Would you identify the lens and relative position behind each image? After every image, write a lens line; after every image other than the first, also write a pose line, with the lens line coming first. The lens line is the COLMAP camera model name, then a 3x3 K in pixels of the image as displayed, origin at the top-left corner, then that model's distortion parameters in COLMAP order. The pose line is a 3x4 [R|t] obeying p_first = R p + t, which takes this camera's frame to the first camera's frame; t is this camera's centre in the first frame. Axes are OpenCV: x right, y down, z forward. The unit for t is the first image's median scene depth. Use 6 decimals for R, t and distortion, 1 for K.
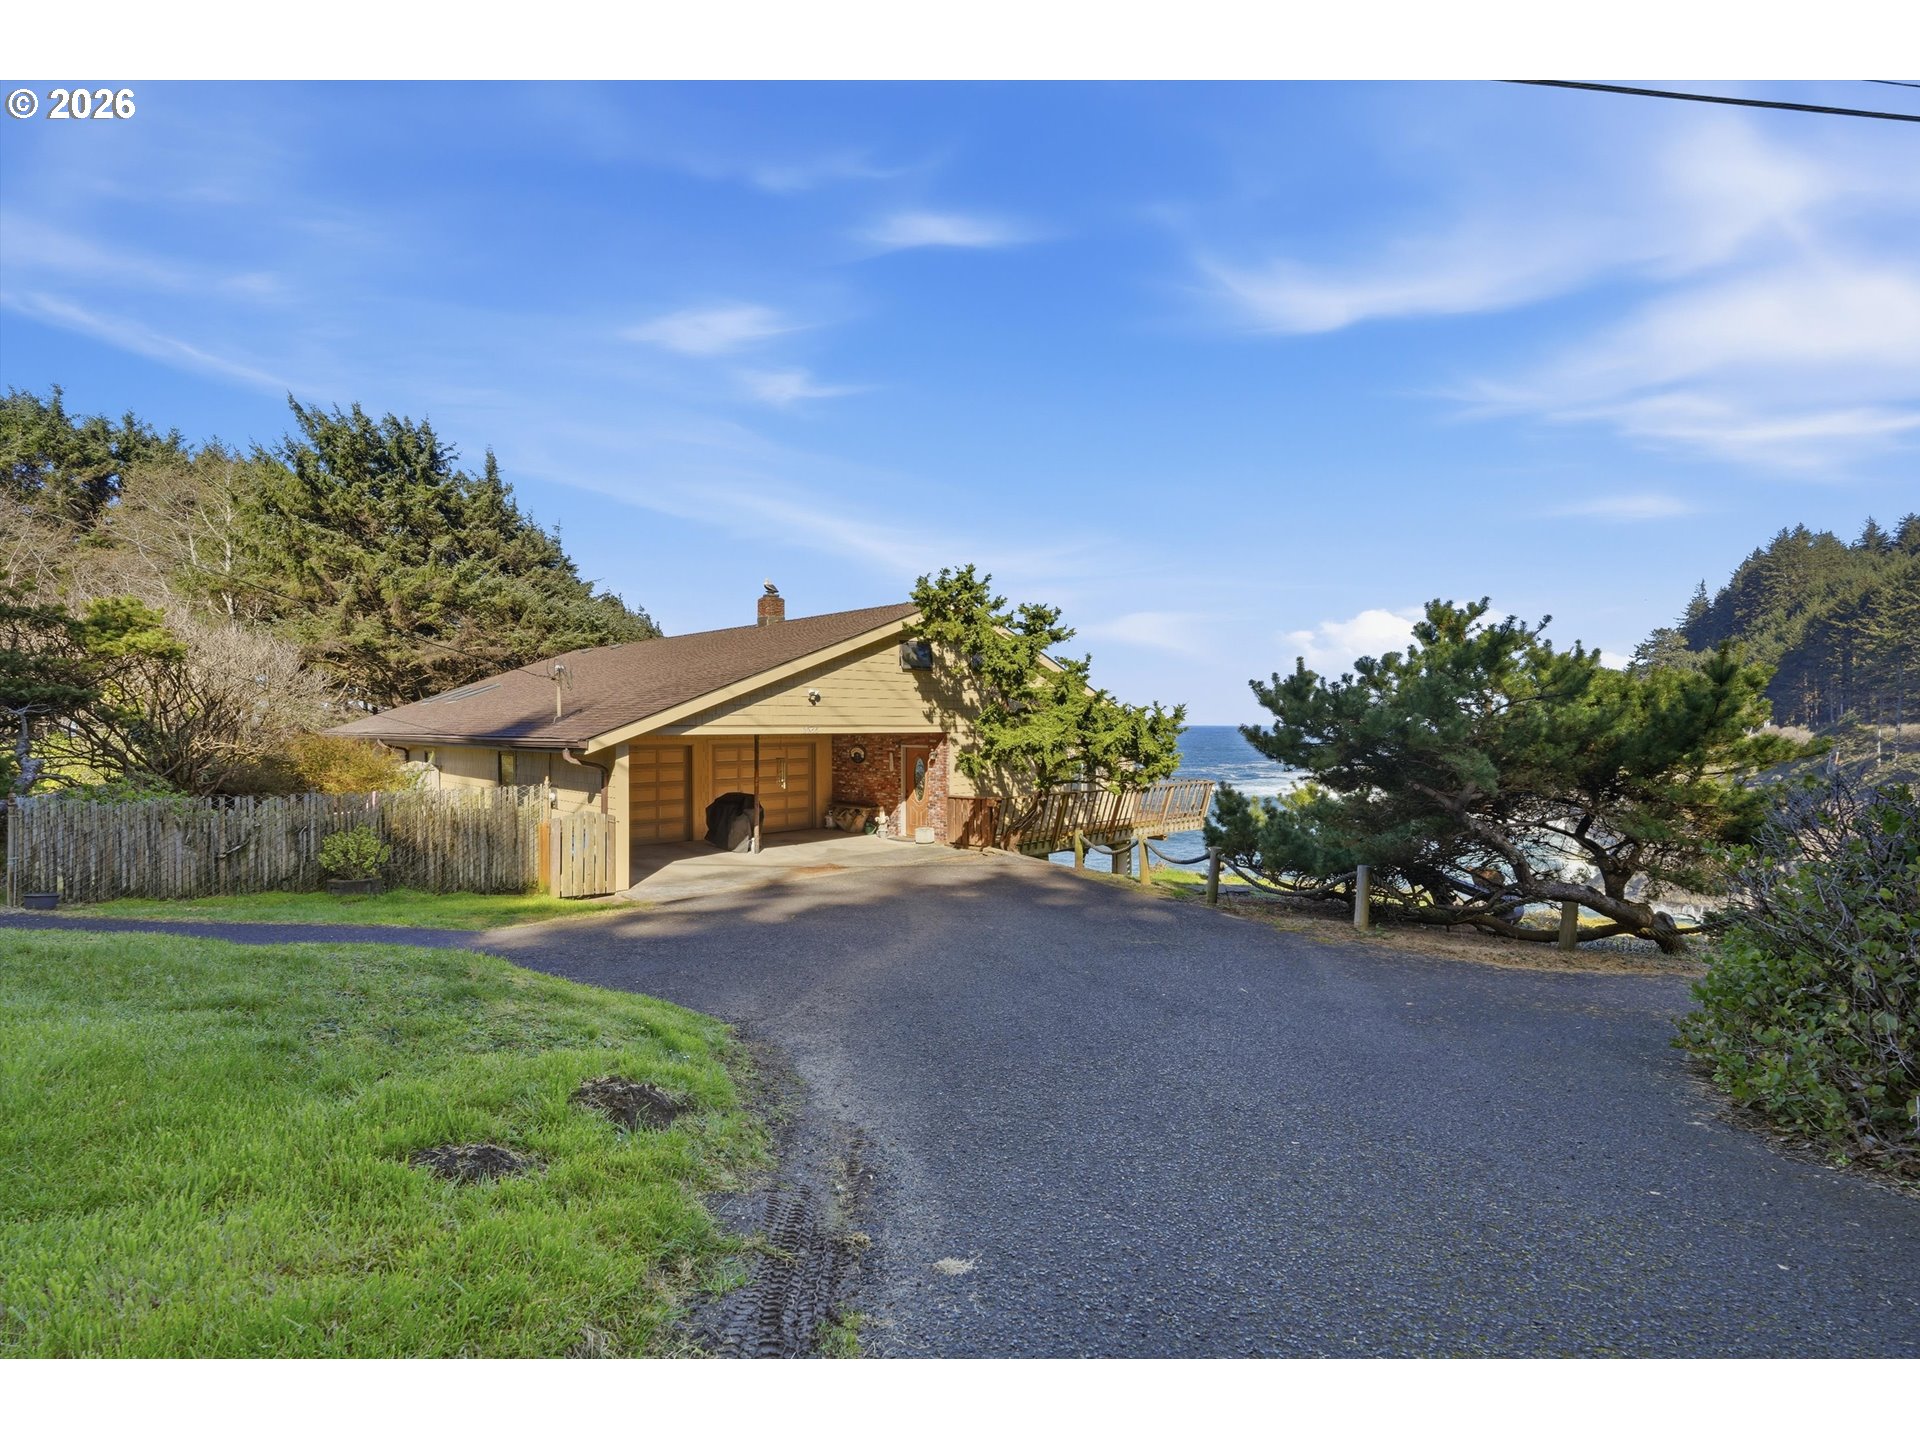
lens RADIAL K [[837.5, 0, 958.7], [0, 837.5, 725.3], [0, 0, 1]] dist [0.000247, 0.000200]
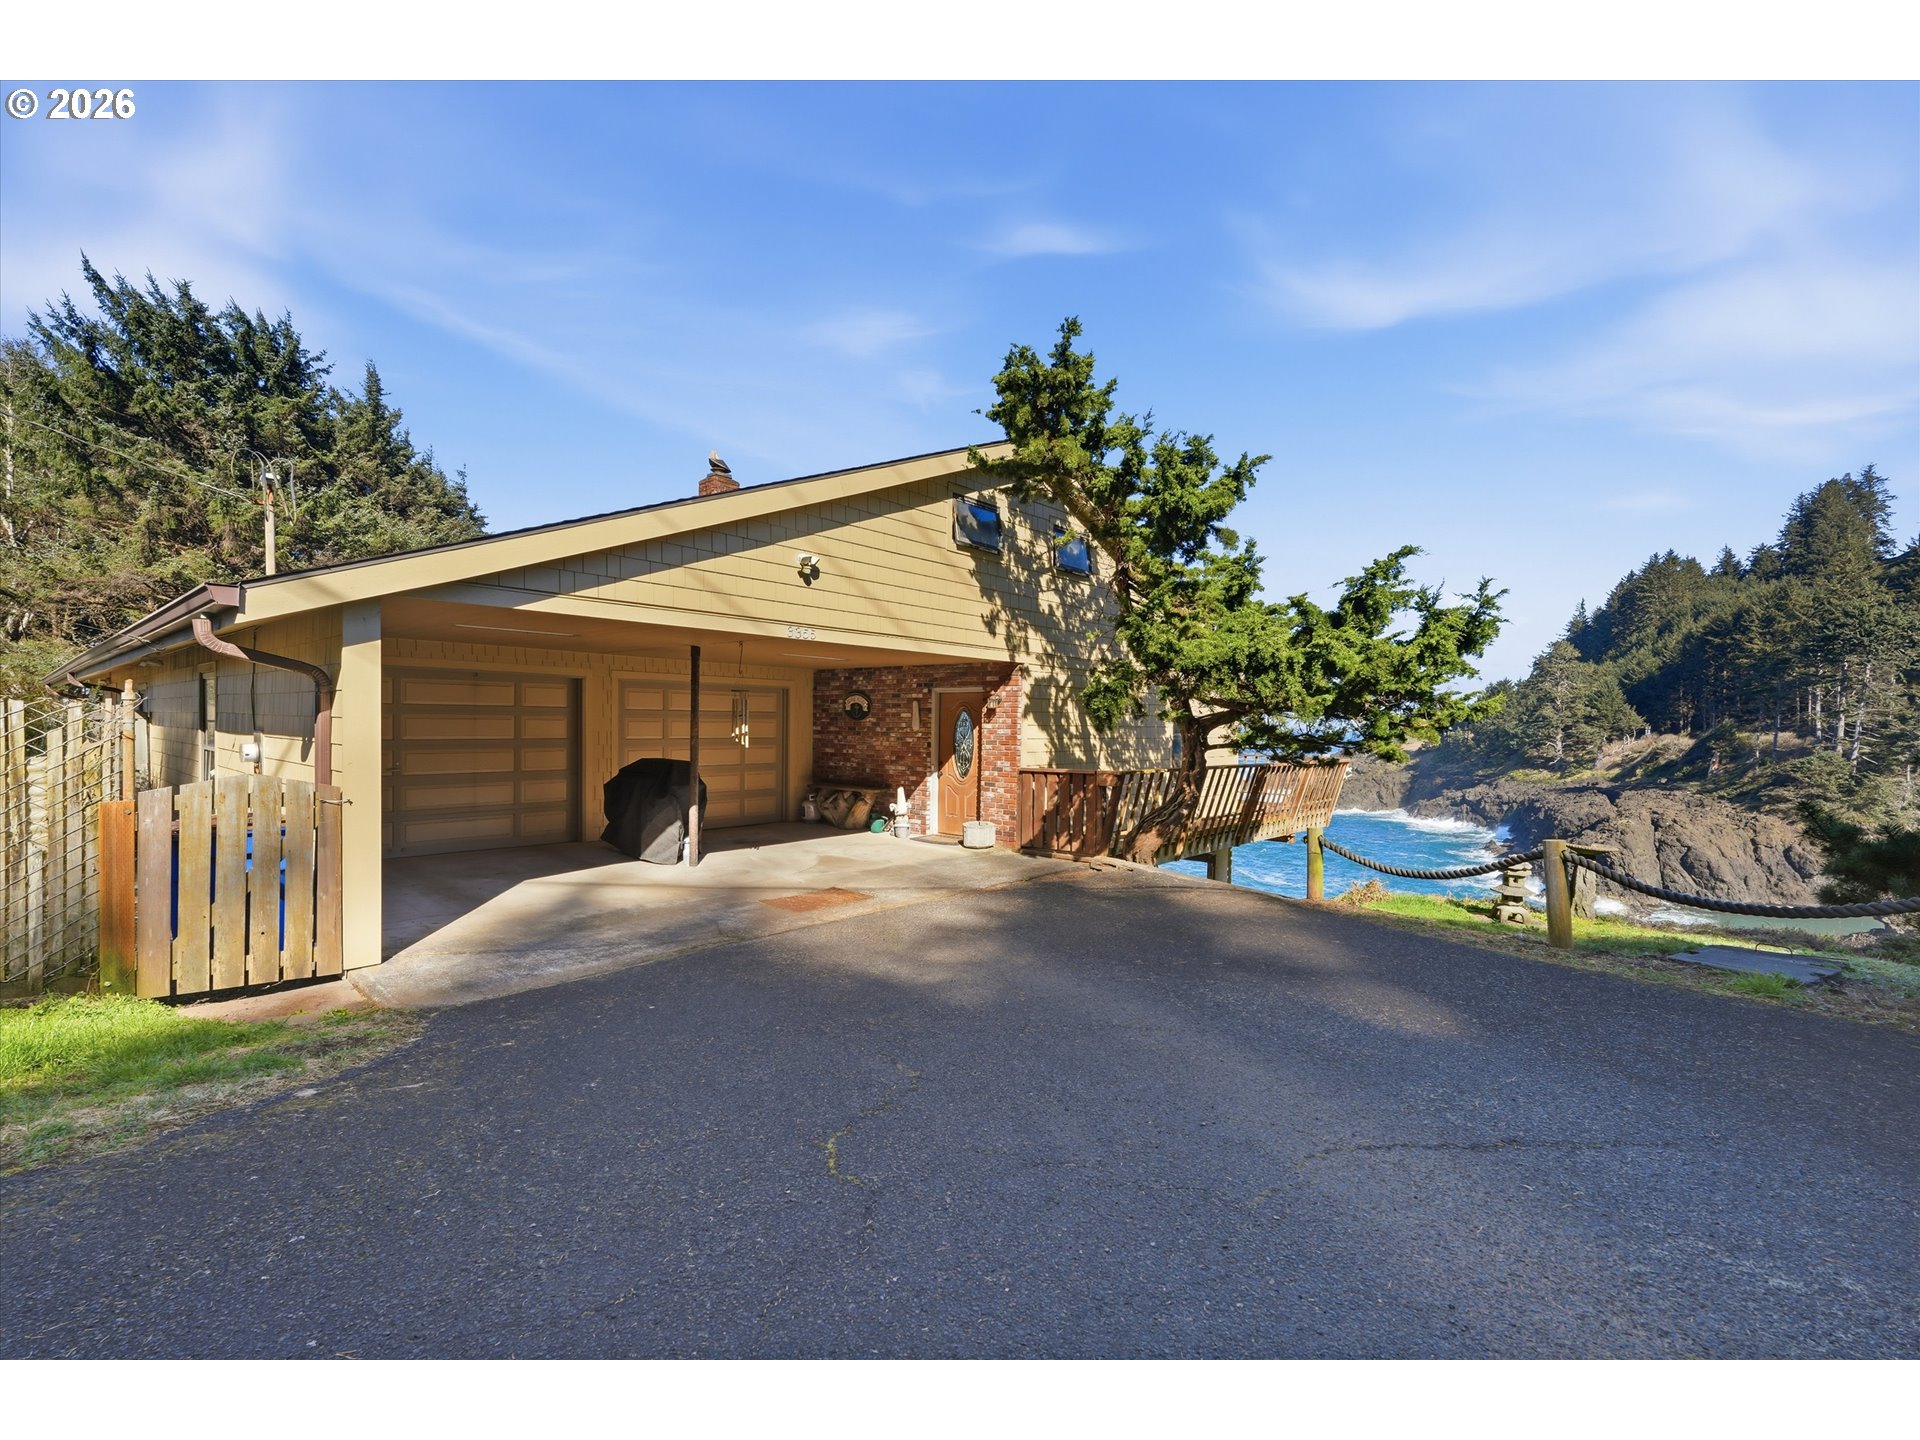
lens RADIAL K [[845.2, 0, 948.3], [0, 845.2, 731.8], [0, 0, 1]] dist [0.003535, 0.000043]
pose [[0.998473, 0.010779, 0.054179, -0.087593], [-0.011537, 0.999840, 0.013688, 0.045908], [-0.054023, -0.014293, 0.998437, 0.364132]]
